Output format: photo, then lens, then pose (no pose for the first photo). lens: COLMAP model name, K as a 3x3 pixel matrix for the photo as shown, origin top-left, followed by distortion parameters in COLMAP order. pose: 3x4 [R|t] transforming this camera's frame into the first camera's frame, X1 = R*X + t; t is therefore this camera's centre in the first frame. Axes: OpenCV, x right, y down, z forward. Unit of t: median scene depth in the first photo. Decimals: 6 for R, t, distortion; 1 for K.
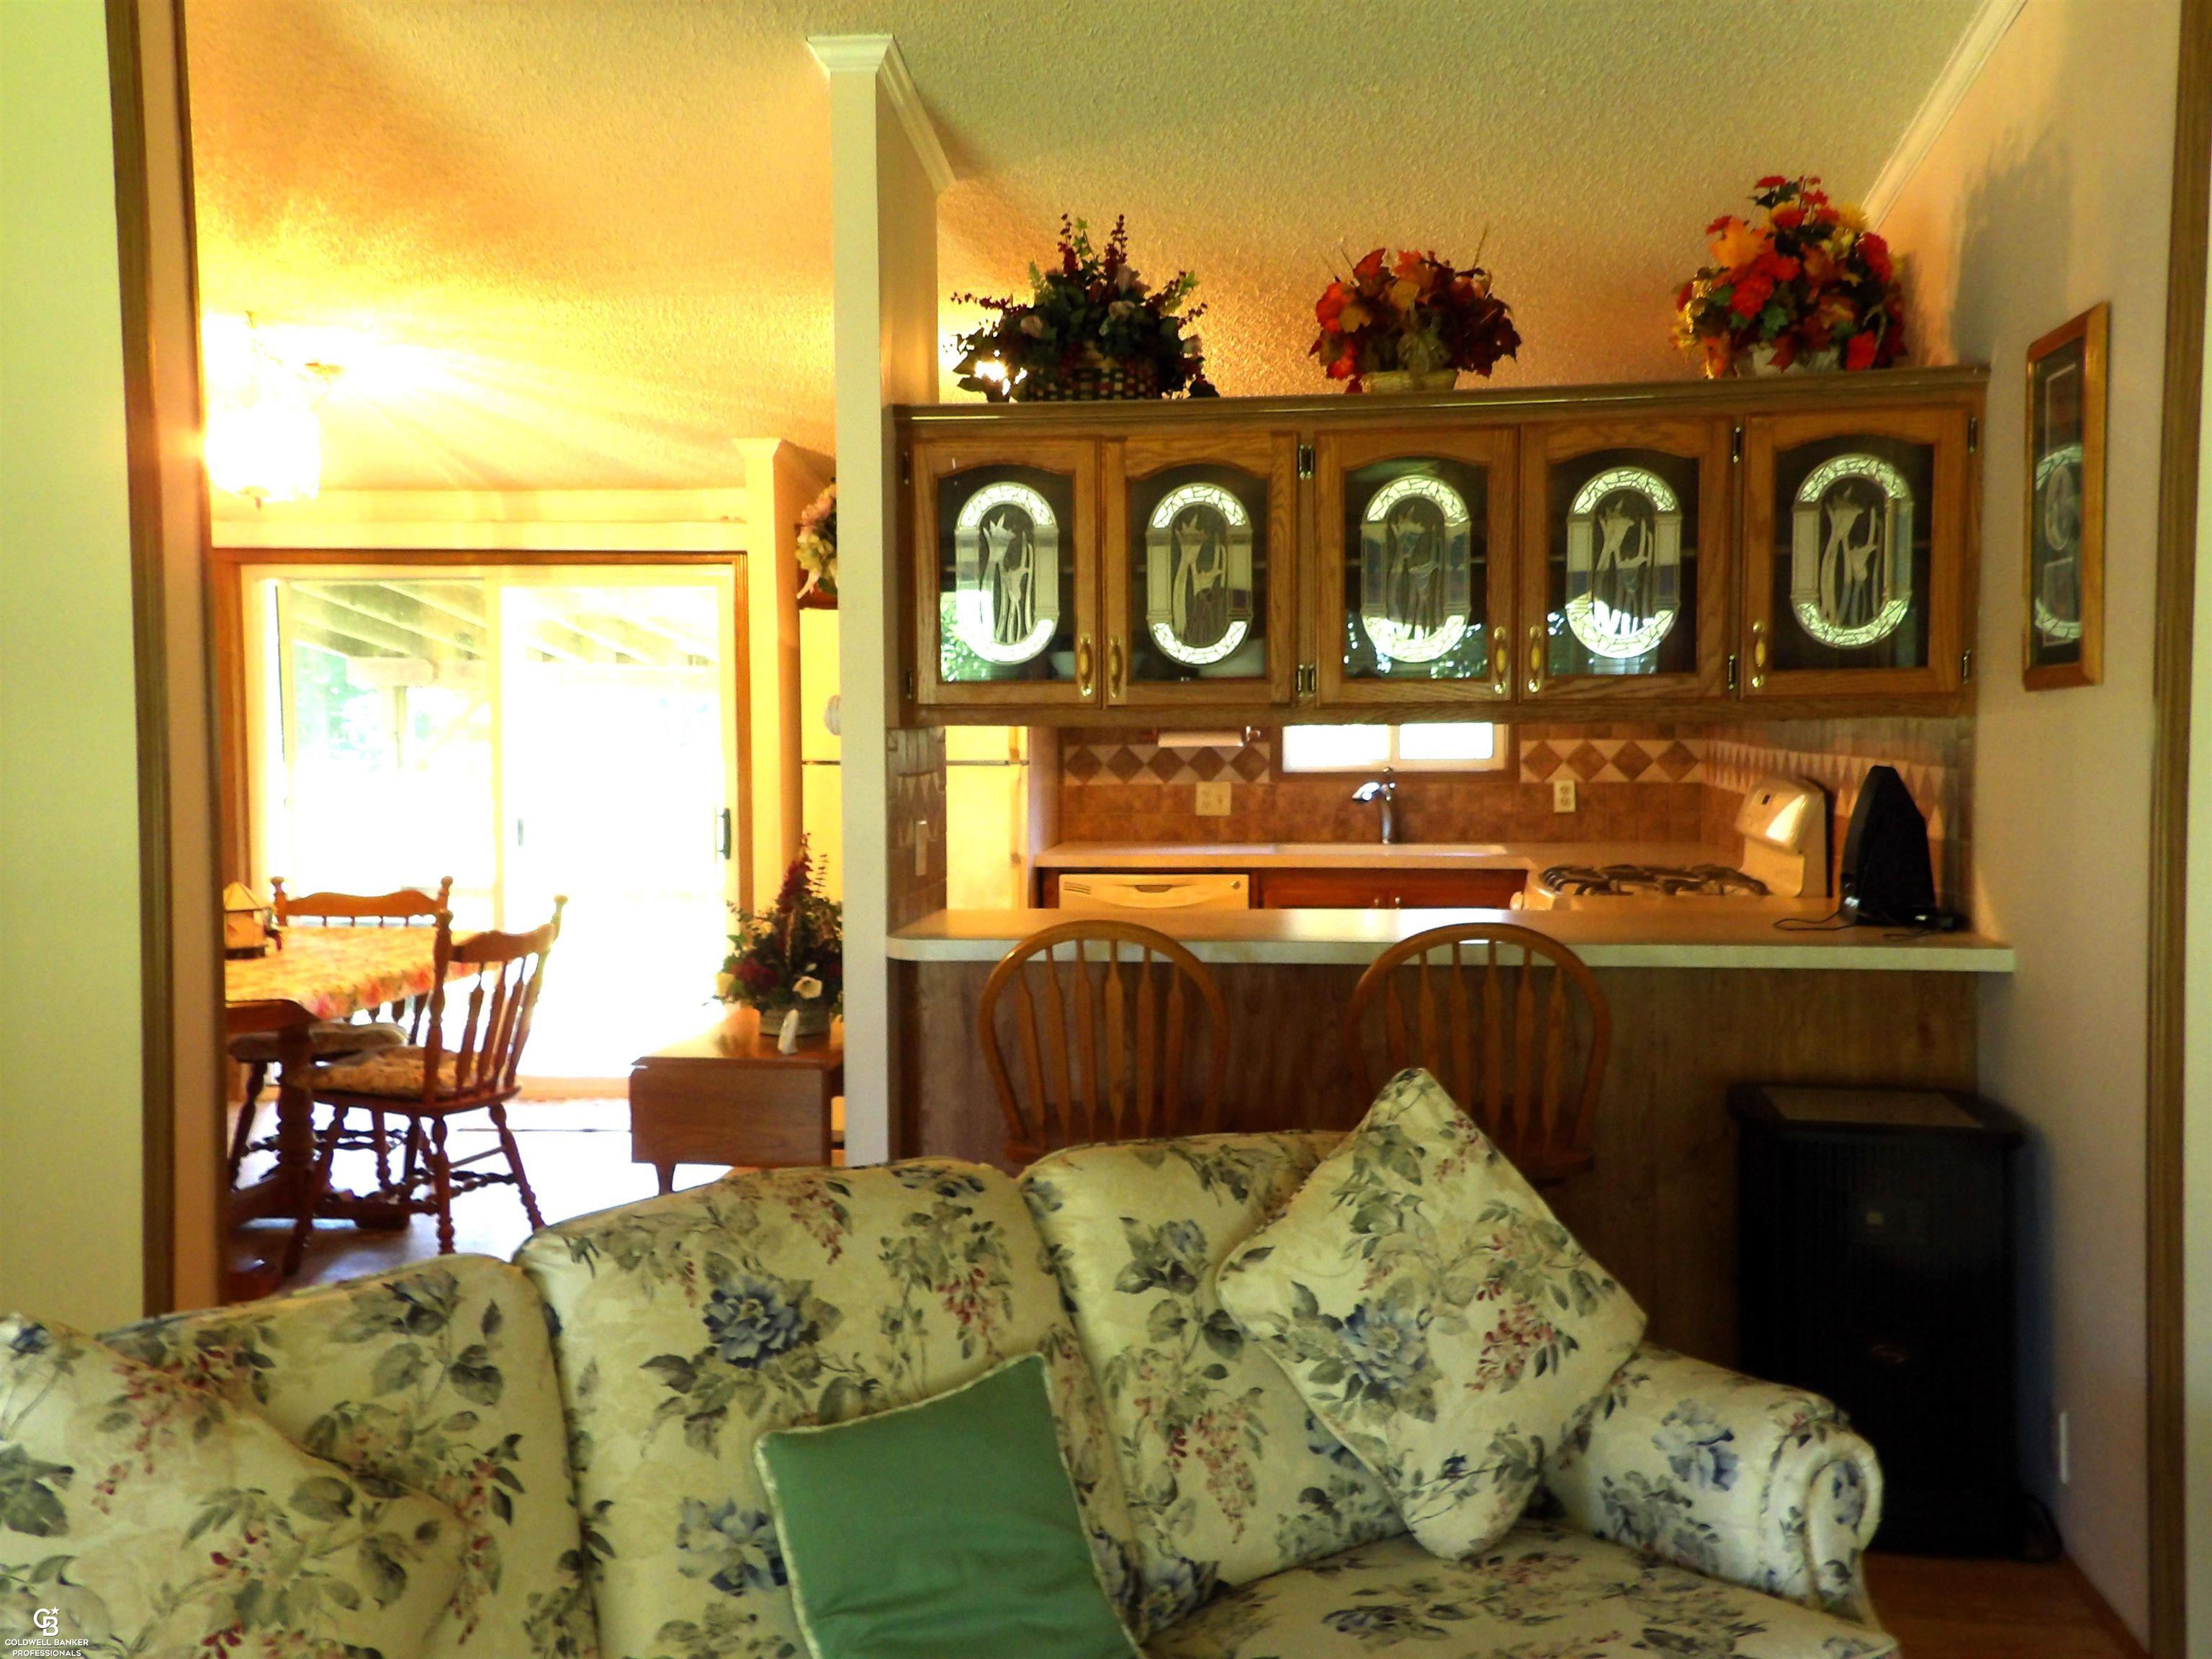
lens RADIAL K [[2155.9, 0, 1106.0], [0, 2155.9, 829.5], [0, 0, 1]] dist [0.196439, -0.006683]
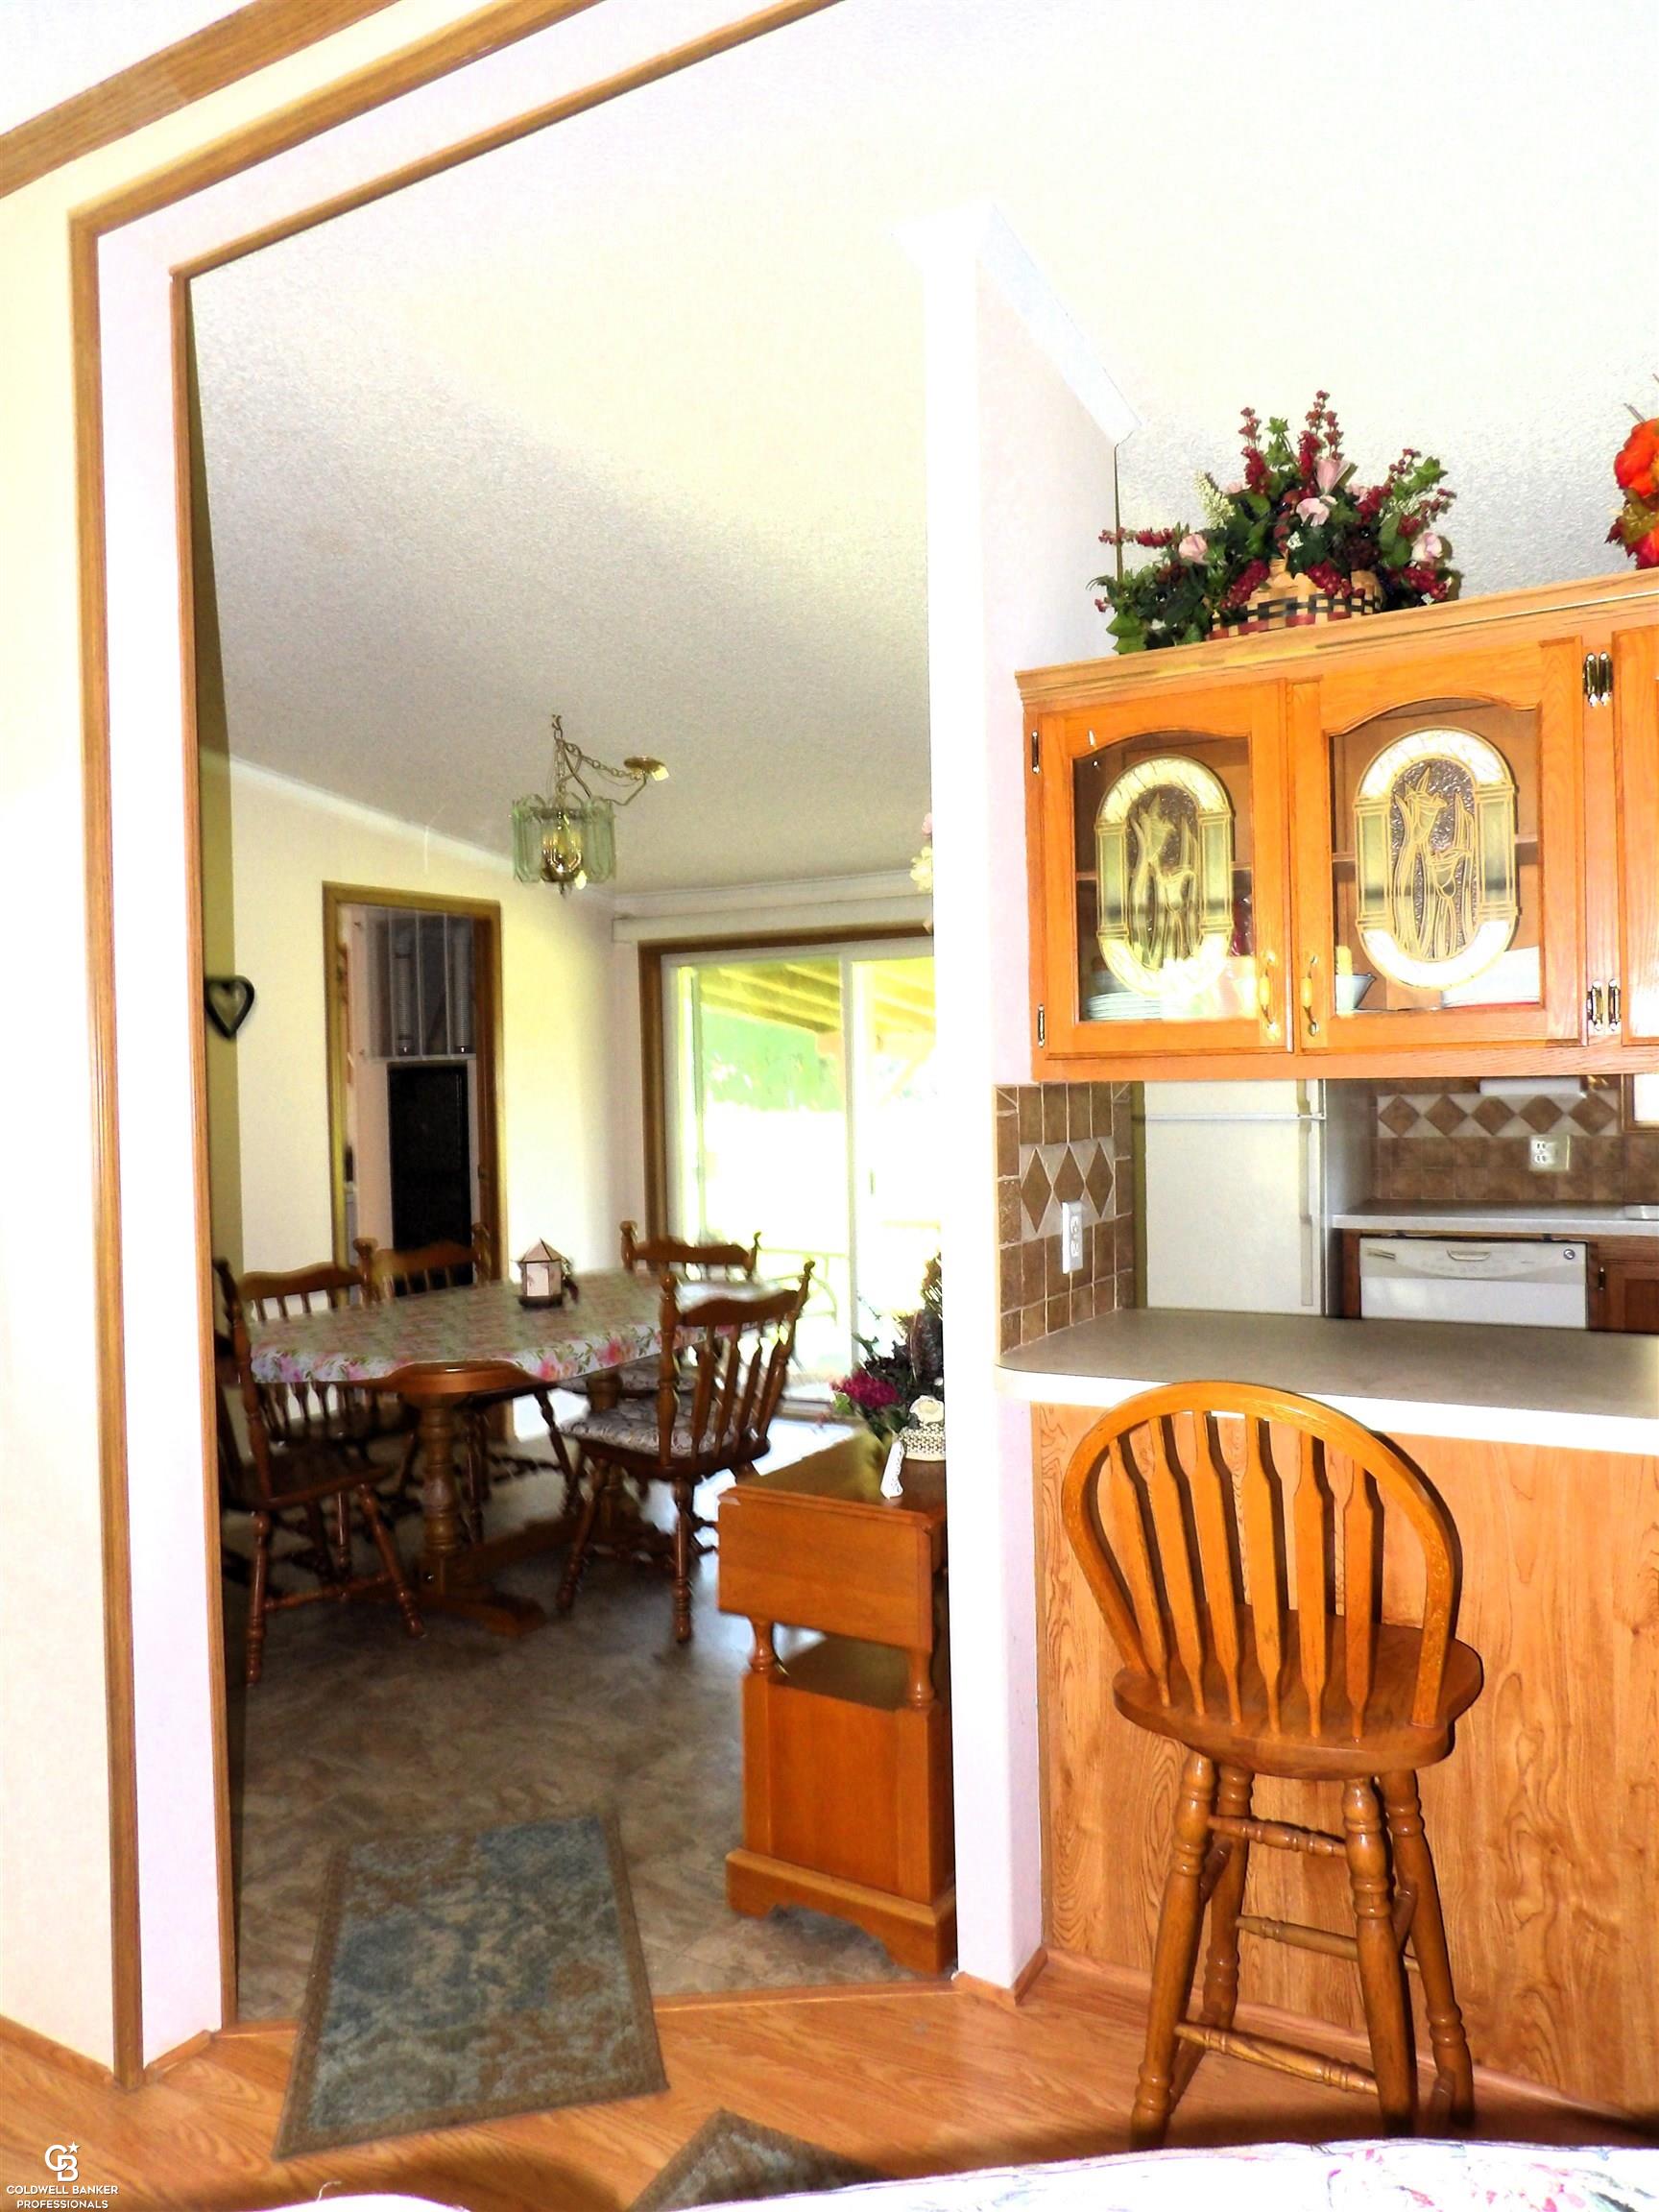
lens RADIAL K [[1660.1, 0, 829.5], [0, 1660.1, 1106.0], [0, 0, 1]] dist [0.006404, 0.003198]
pose [[0.923570, -0.015904, -0.383099, 0.044096], [0.003265, 0.999429, -0.033621, -0.013395], [0.383415, 0.029800, 0.923095, 0.284730]]
